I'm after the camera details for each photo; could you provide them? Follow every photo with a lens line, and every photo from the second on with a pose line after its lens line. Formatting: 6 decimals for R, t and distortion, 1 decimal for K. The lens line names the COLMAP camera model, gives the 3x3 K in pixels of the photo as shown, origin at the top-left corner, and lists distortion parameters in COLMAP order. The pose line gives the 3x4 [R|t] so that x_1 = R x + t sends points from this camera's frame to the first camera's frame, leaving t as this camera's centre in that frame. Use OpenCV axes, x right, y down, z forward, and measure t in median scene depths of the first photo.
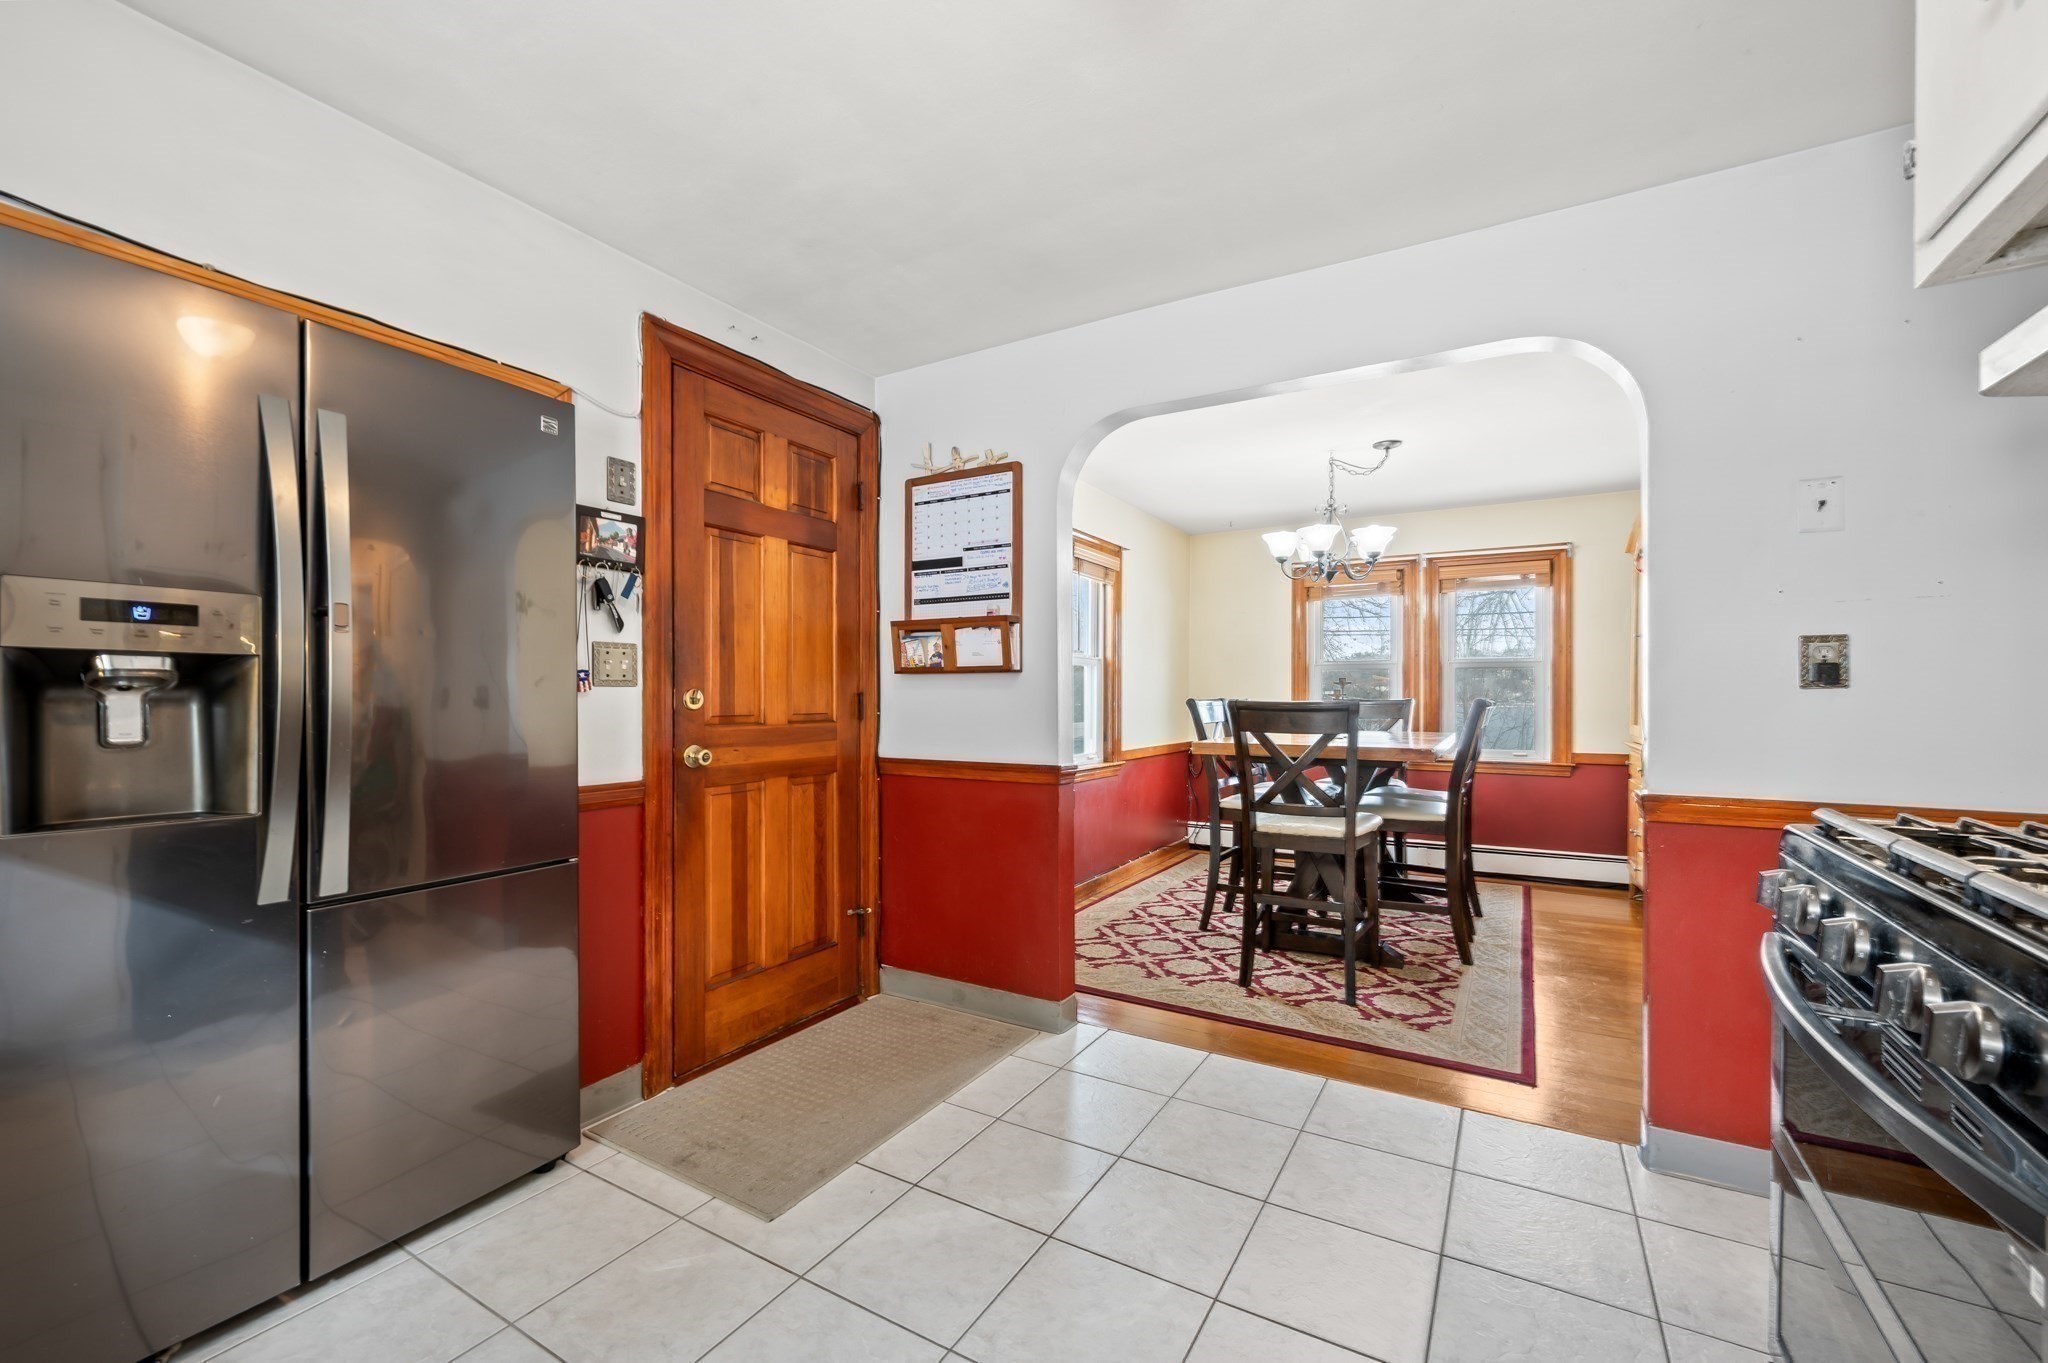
lens RADIAL K [[830.8, 0, 1025.7], [0, 830.8, 696.0], [0, 0, 1]] dist [-0.000139, -0.000217]
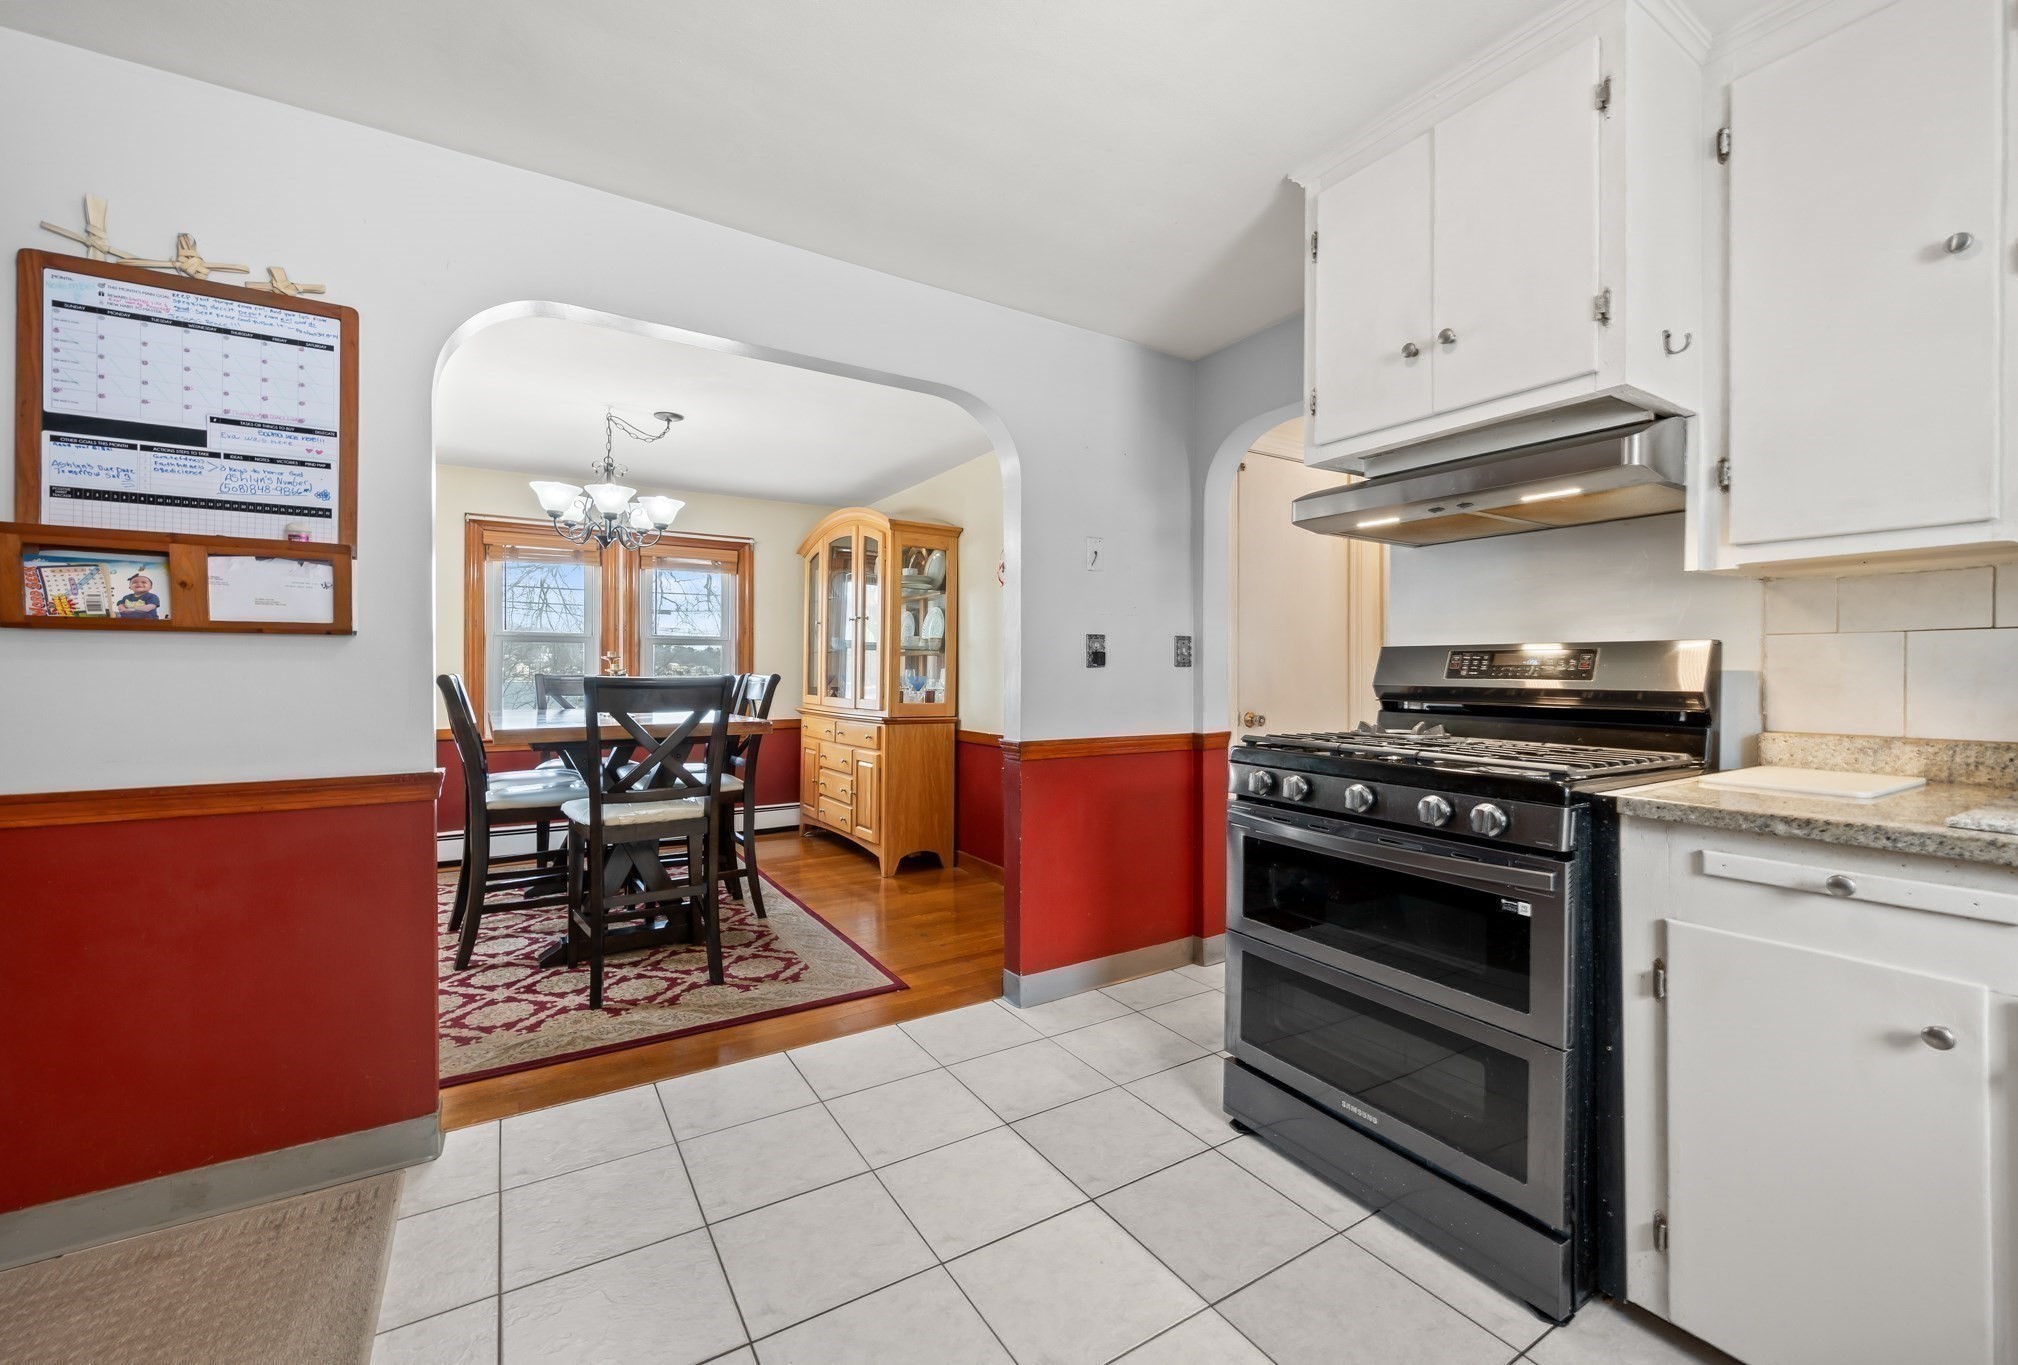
lens RADIAL K [[833.8, 0, 1018.3], [0, 833.8, 672.4], [0, 0, 1]] dist [-0.001208, -0.000465]
pose [[0.457235, -0.000873, 0.889346, -0.321934], [-0.000715, 0.999999, 0.001349, -0.000682], [-0.889346, -0.001253, 0.457234, 0.226009]]
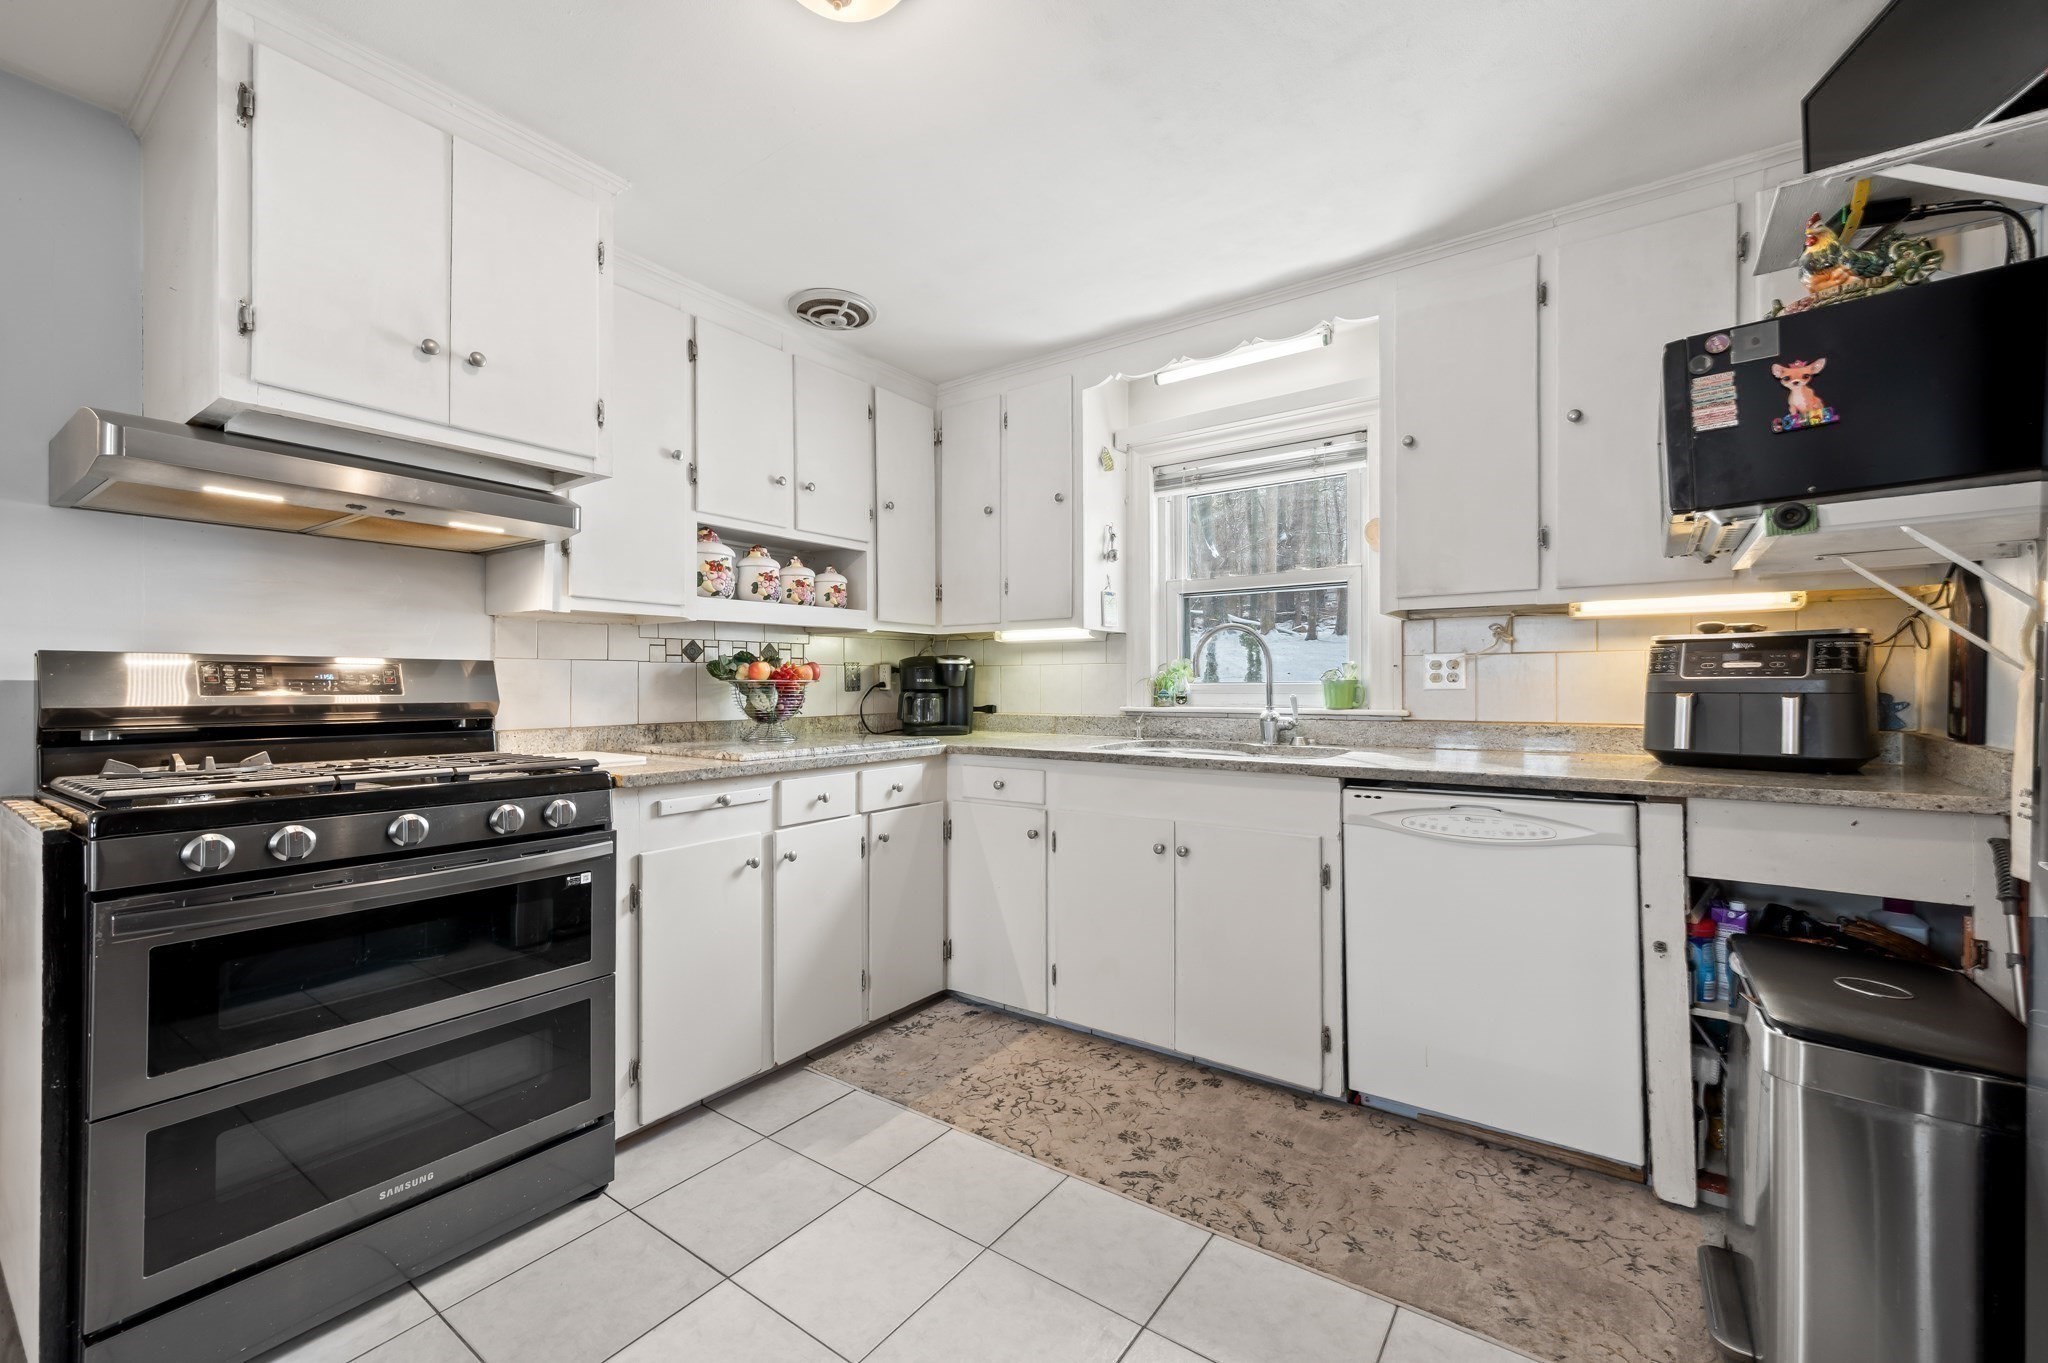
lens RADIAL K [[821.8, 0, 1024.1], [0, 821.8, 679.3], [0, 0, 1]] dist [0.002272, 0.000078]
pose [[-0.996419, 0.003287, 0.084494, -0.124845], [0.002787, 0.999978, -0.006030, -0.000609], [-0.084512, -0.005773, -0.996406, 0.736837]]
